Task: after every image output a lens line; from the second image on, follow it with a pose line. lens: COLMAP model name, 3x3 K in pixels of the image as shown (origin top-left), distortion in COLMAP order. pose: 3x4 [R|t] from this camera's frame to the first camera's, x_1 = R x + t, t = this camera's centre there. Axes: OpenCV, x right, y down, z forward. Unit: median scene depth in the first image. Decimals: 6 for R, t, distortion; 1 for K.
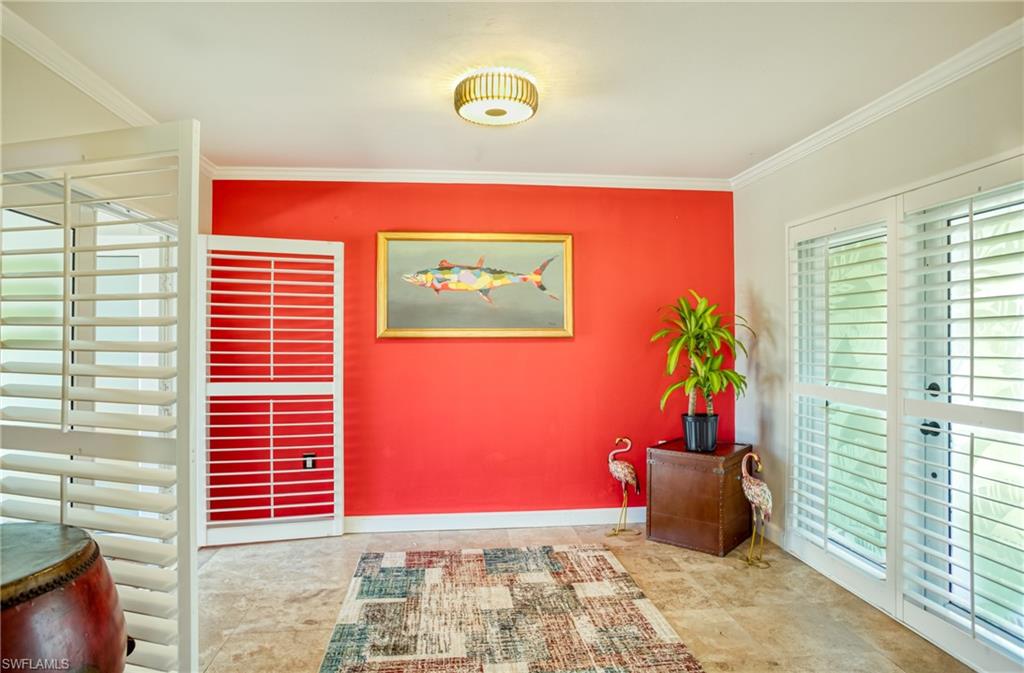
lens RADIAL K [[582.6, 0, 517.0], [0, 582.6, 333.7], [0, 0, 1]] dist [-0.037705, 0.017447]
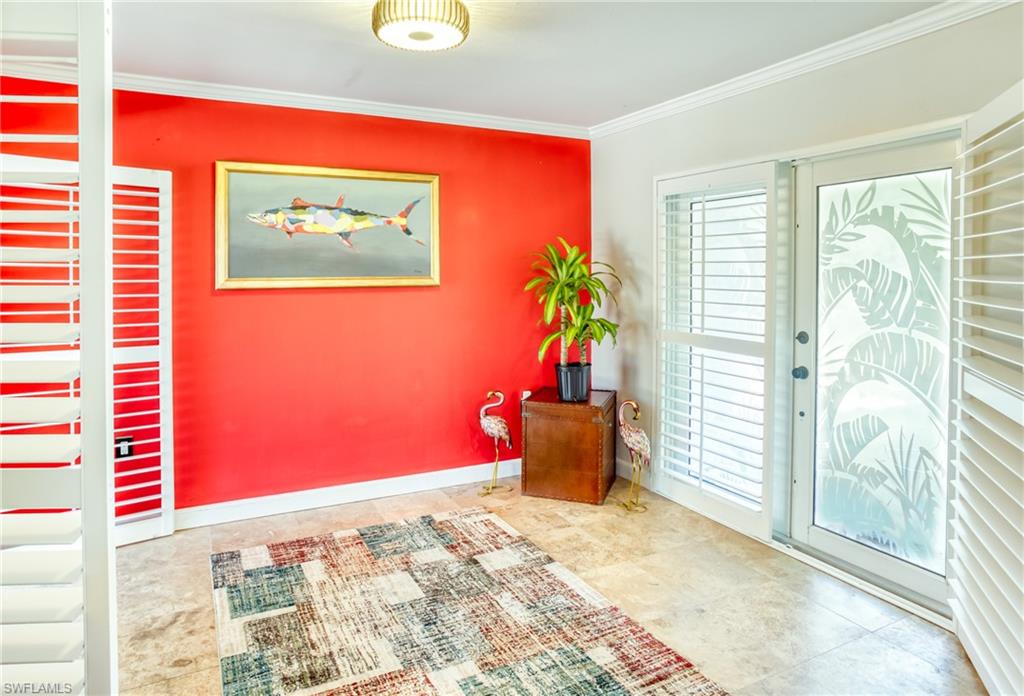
lens RADIAL K [[600.0, 0, 471.6], [0, 600.0, 273.0], [0, 0, 1]] dist [-0.034548, 0.015062]
pose [[0.944284, -0.002193, 0.329125, -0.194487], [-0.001880, 0.999926, 0.012057, -0.030034], [-0.329127, -0.012004, 0.944209, 0.092645]]
